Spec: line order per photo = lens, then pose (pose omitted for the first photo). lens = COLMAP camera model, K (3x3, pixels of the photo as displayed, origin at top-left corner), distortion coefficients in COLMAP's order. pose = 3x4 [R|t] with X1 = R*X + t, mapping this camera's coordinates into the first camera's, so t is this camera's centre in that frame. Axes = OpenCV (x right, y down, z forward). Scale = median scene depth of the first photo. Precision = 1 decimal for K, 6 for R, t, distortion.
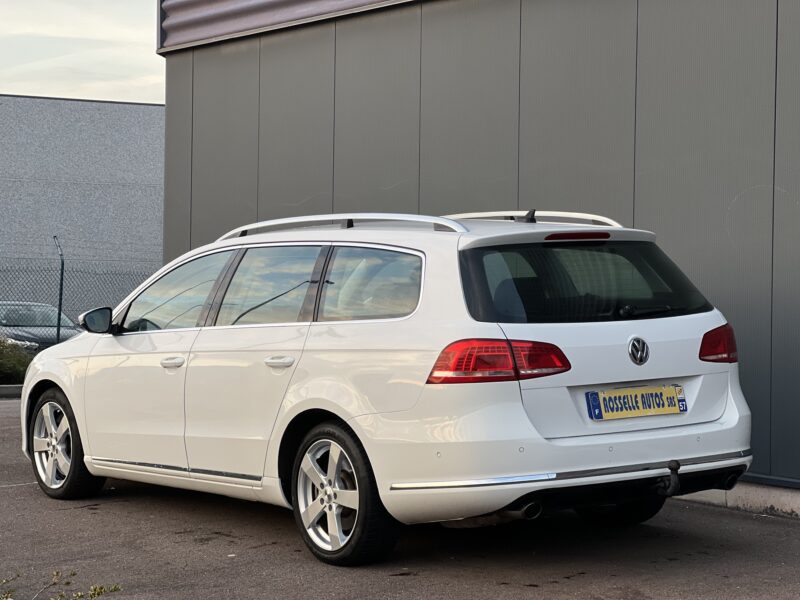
lens RADIAL K [[1732.2, 0, 400.0], [0, 1732.2, 300.0], [0, 0, 1]] dist [0.222359, -0.245672]
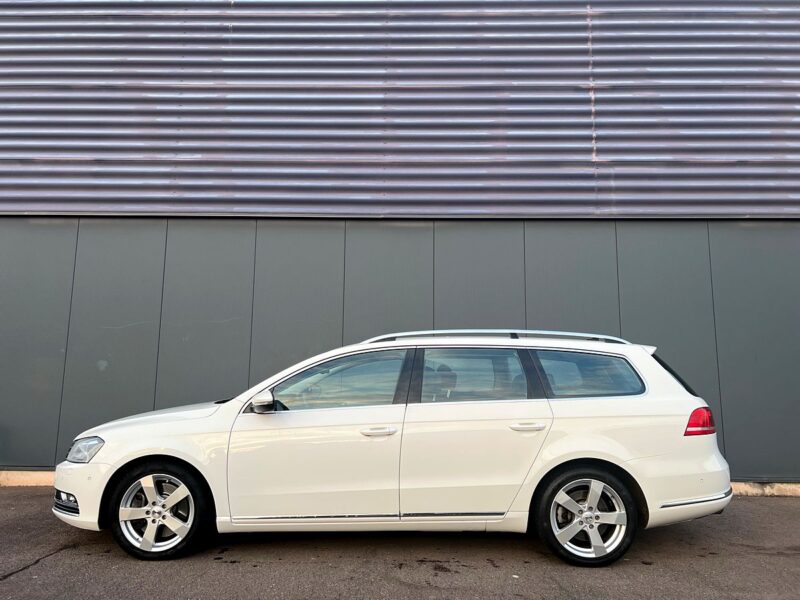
lens RADIAL K [[588.6, 0, 400.0], [0, 588.6, 300.0], [0, 0, 1]] dist [0.060757, -0.084015]
pose [[0.601629, 0.121314, 0.789510, -0.530049], [0.003165, 0.988030, -0.154229, 0.006672], [-0.798769, 0.095287, 0.594044, 0.771795]]
